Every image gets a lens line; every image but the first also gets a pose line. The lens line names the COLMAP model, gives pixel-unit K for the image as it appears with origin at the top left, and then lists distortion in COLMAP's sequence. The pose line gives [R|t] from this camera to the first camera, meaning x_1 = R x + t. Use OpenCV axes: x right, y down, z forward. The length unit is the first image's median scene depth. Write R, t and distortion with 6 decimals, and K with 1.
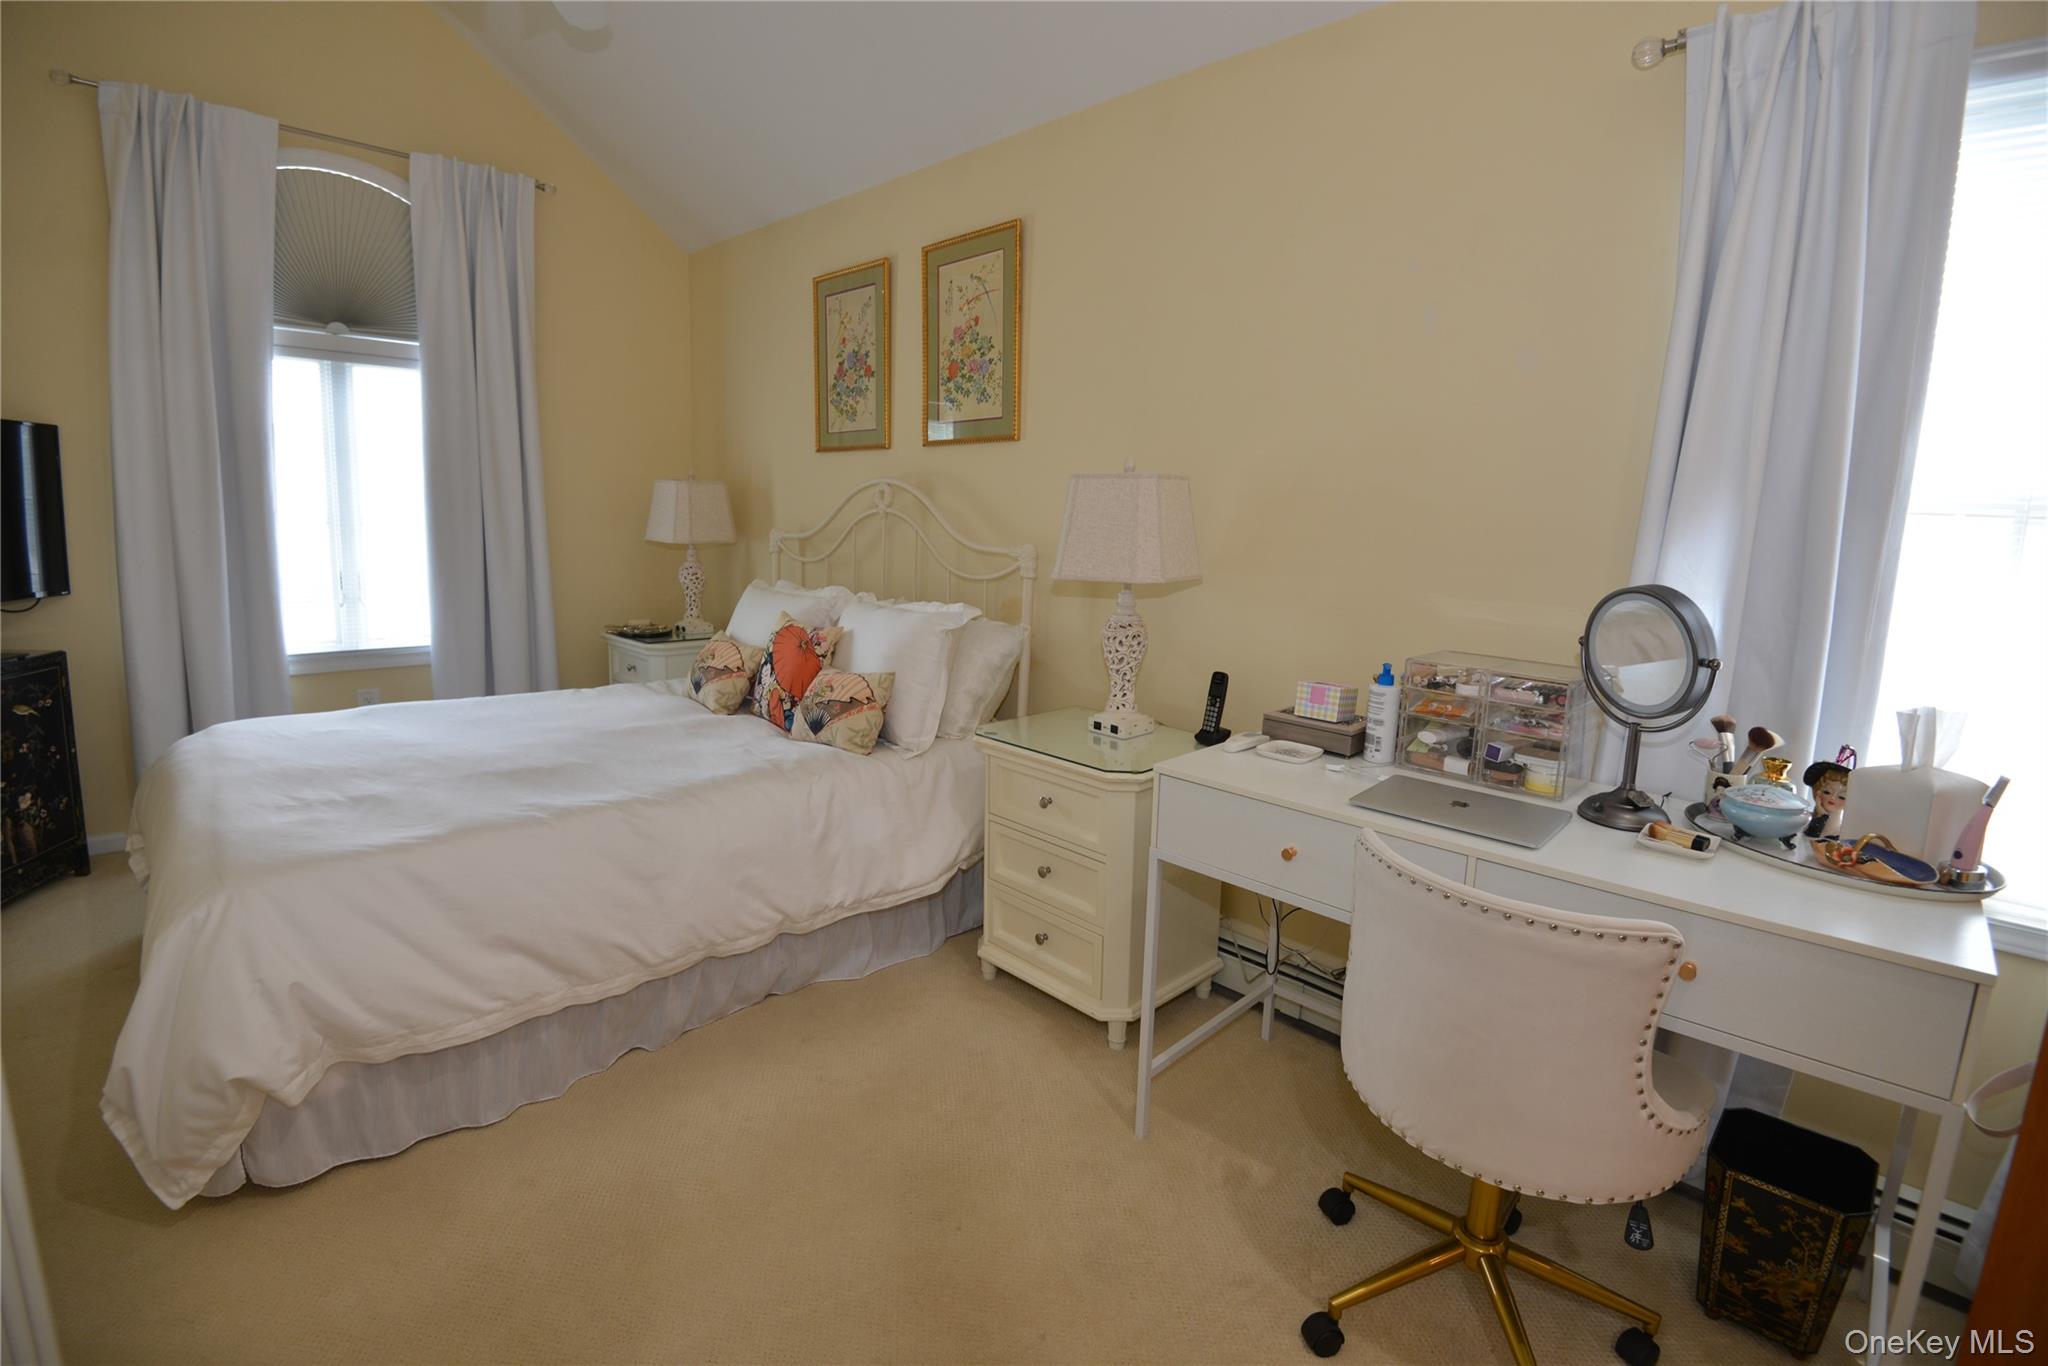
lens RADIAL K [[944.5, 0, 1027.3], [0, 944.5, 652.5], [0, 0, 1]] dist [-0.002950, -0.030925]
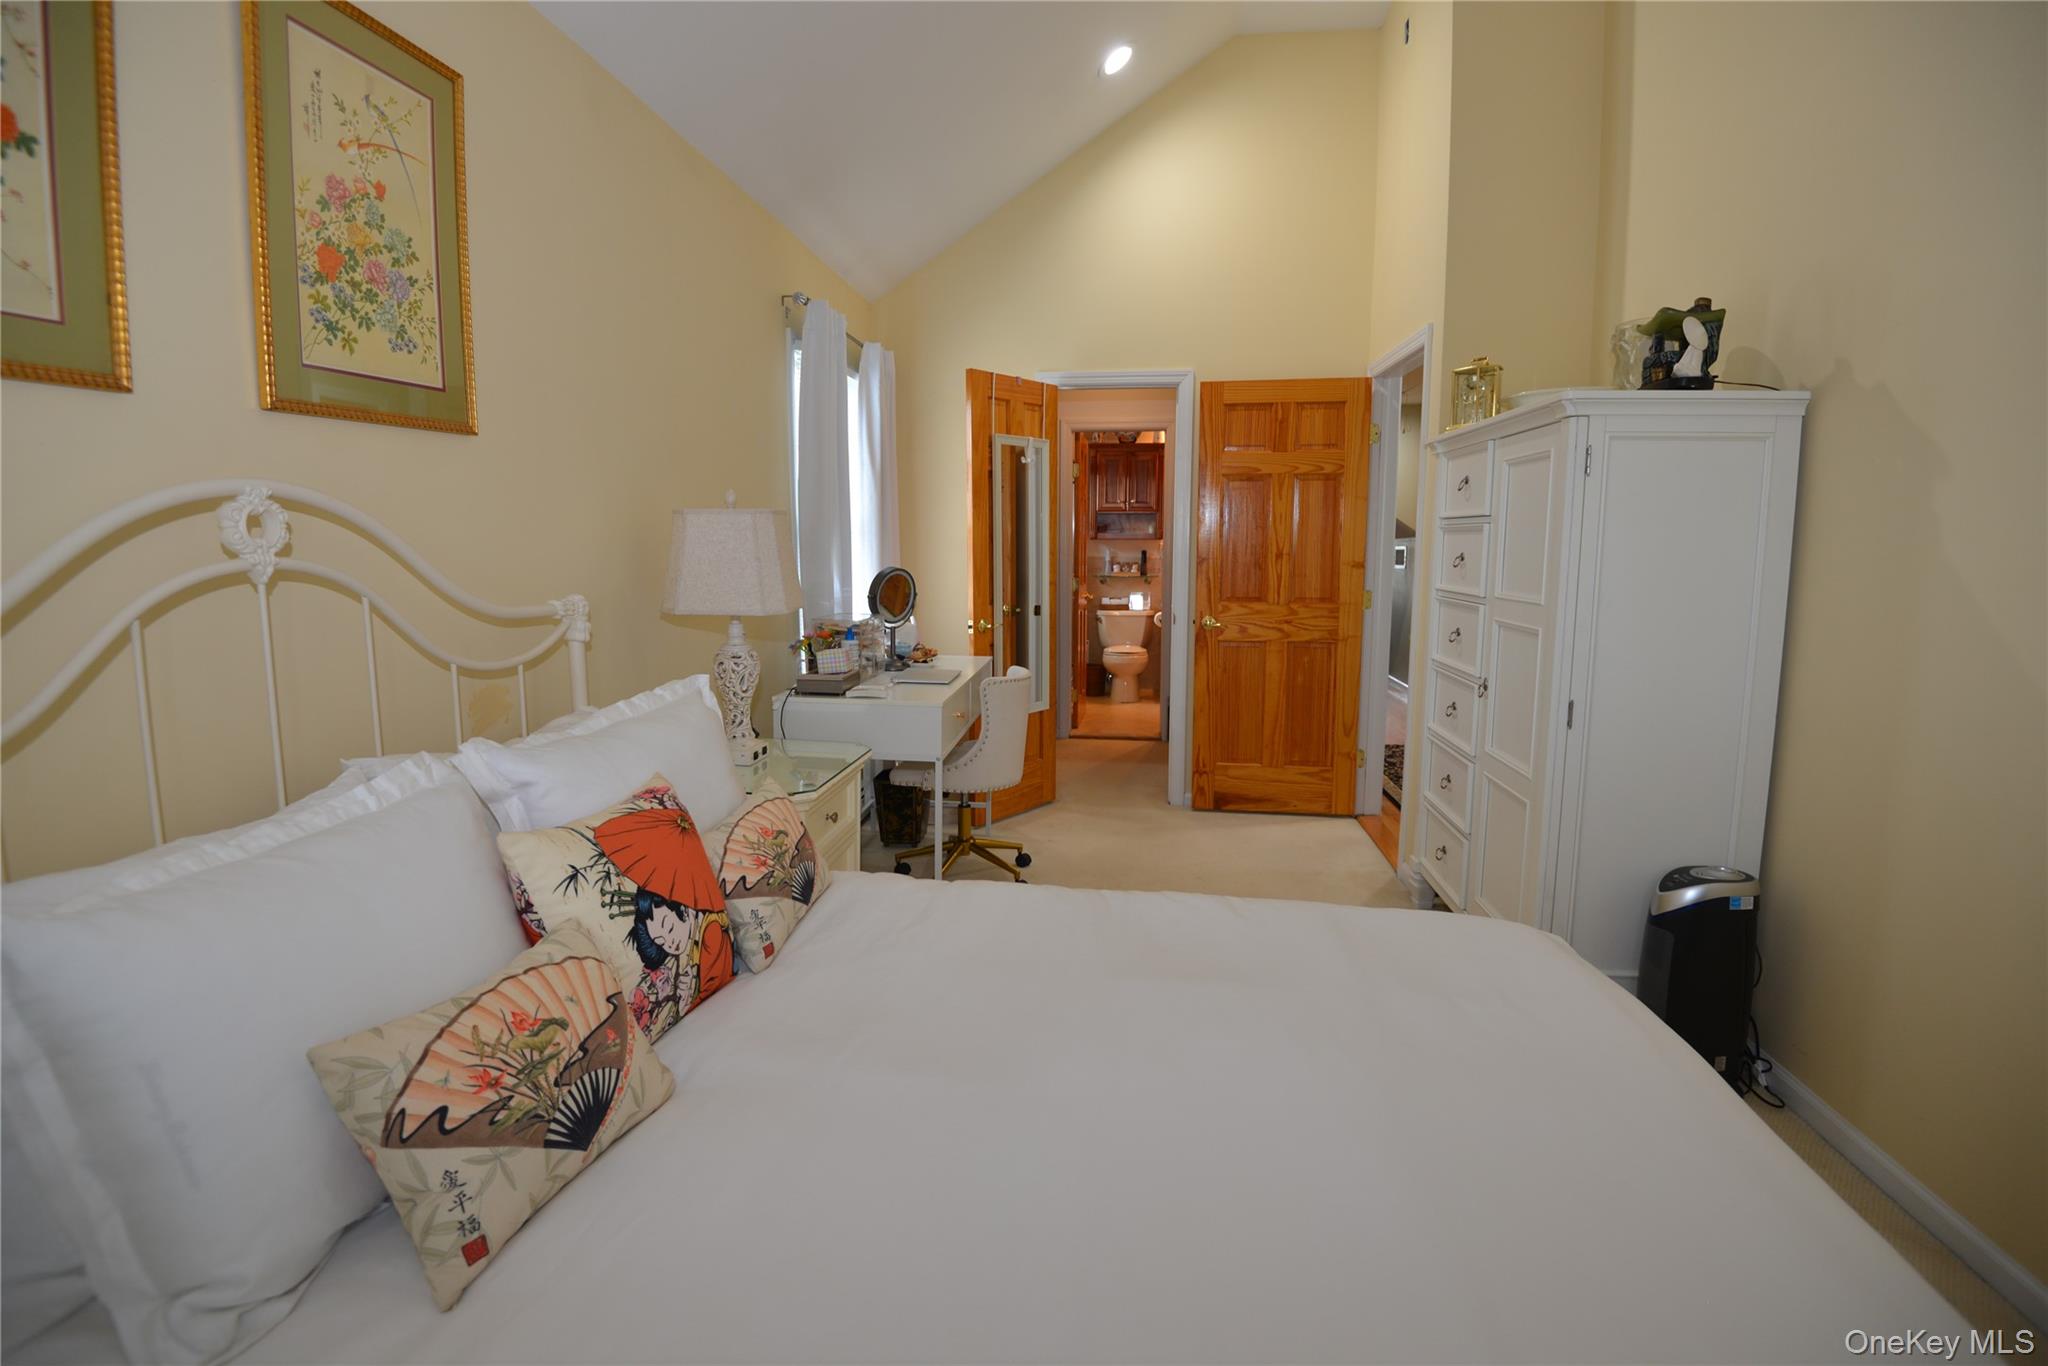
lens RADIAL K [[944.5, 0, 1027.3], [0, 944.5, 652.5], [0, 0, 1]] dist [-0.002950, -0.030925]
pose [[-0.617389, -0.126234, 0.776464, -0.681732], [0.096583, 0.967410, 0.234073, -0.185034], [-0.780706, 0.219508, -0.585076, 1.044448]]
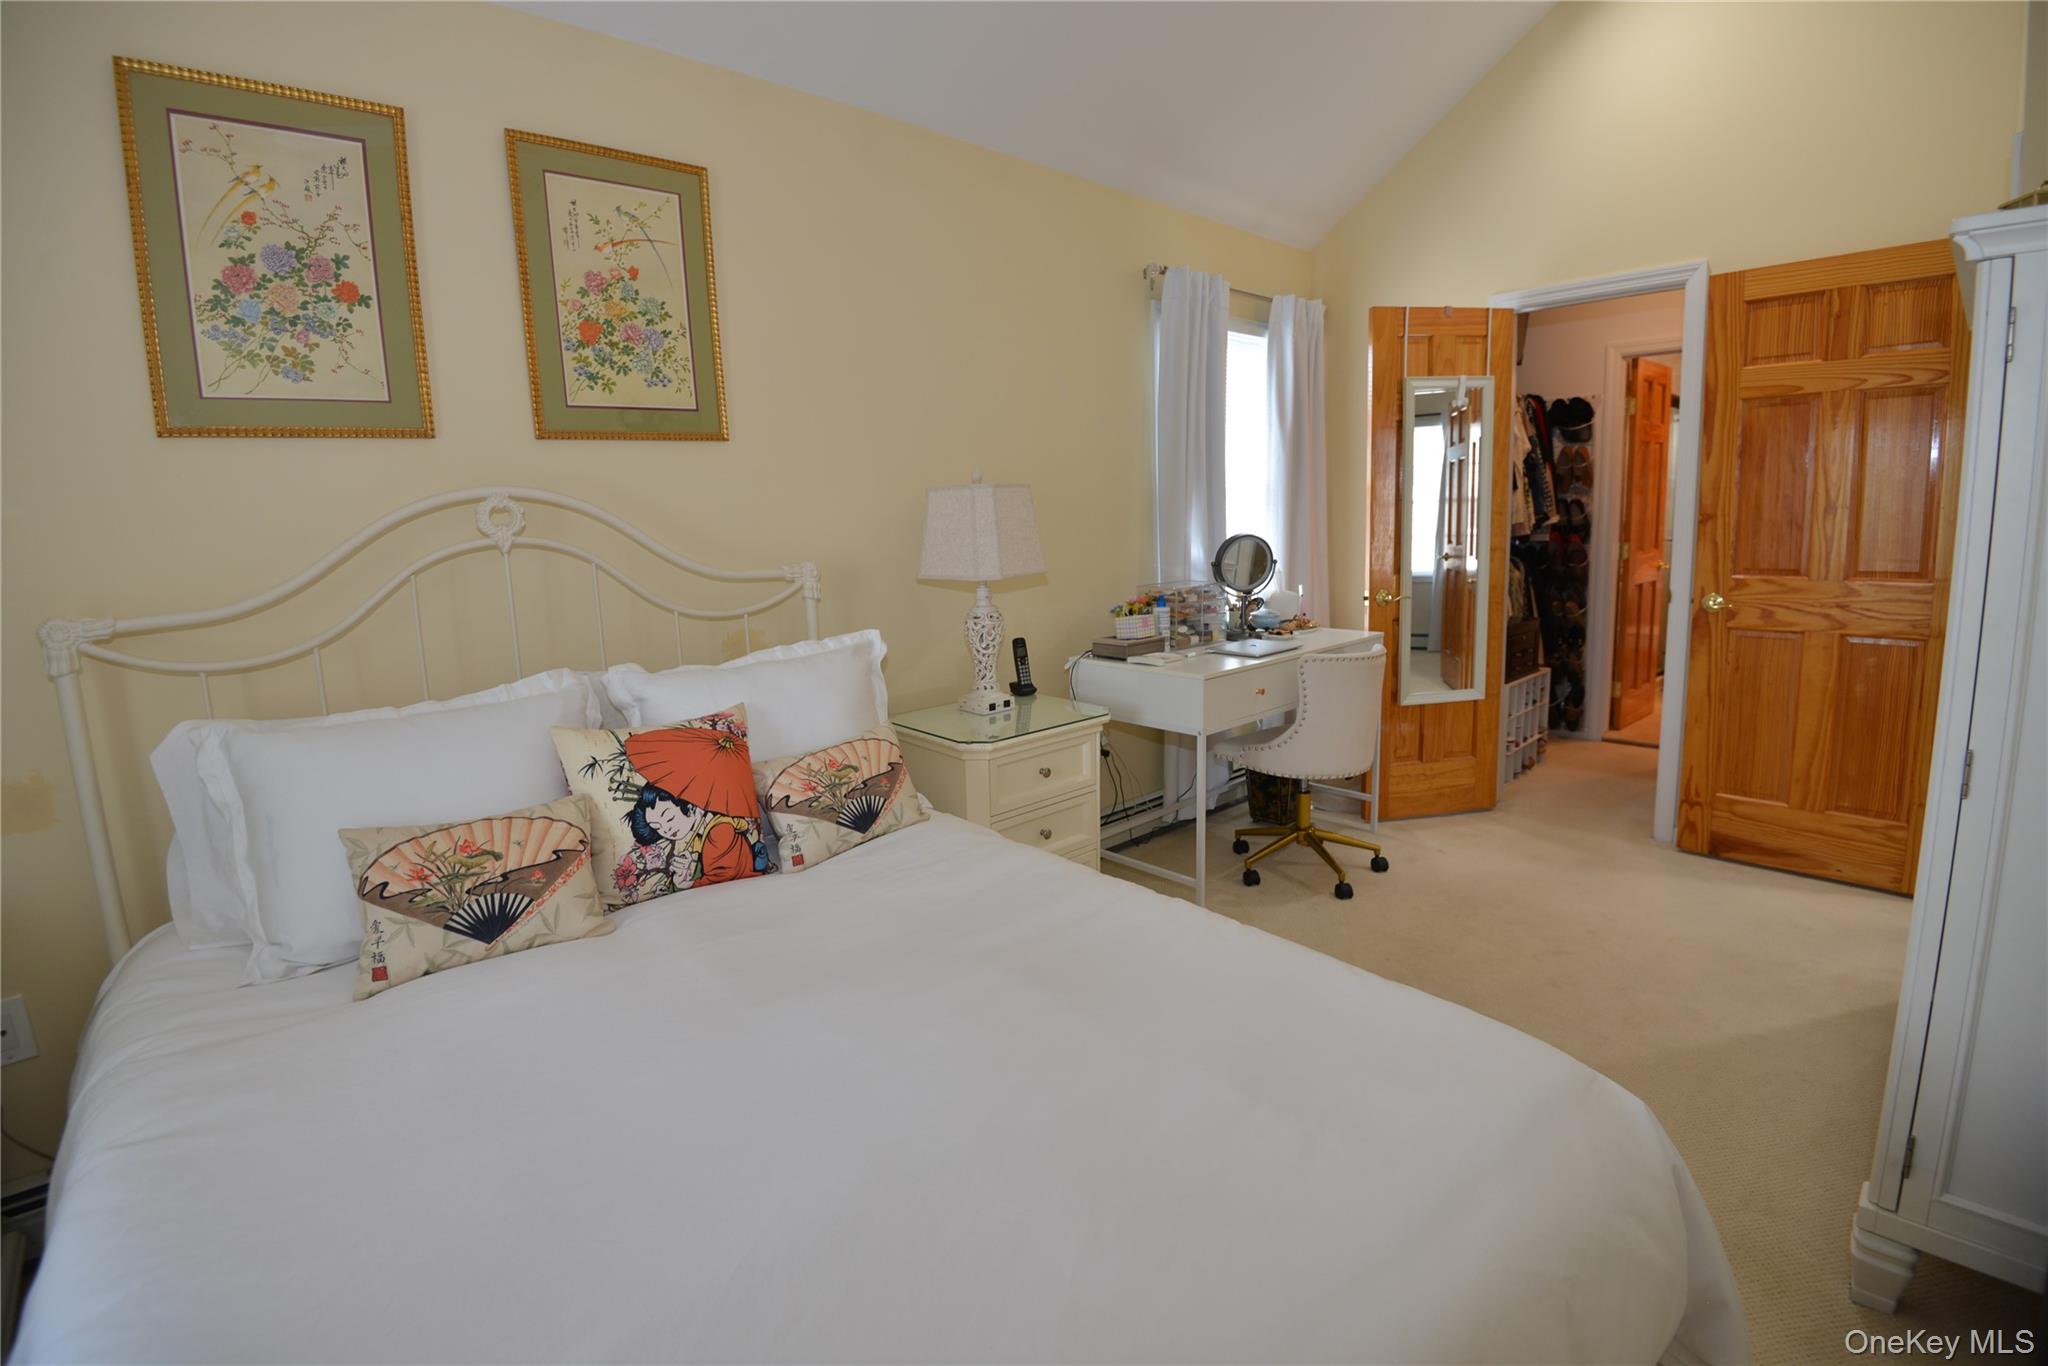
lens RADIAL K [[944.5, 0, 1027.3], [0, 944.5, 652.5], [0, 0, 1]] dist [-0.002950, -0.030925]
pose [[0.028568, -0.175591, 0.984049, -0.791690], [0.182765, 0.968773, 0.167559, -0.128737], [-0.982741, 0.175063, 0.059768, 0.686447]]
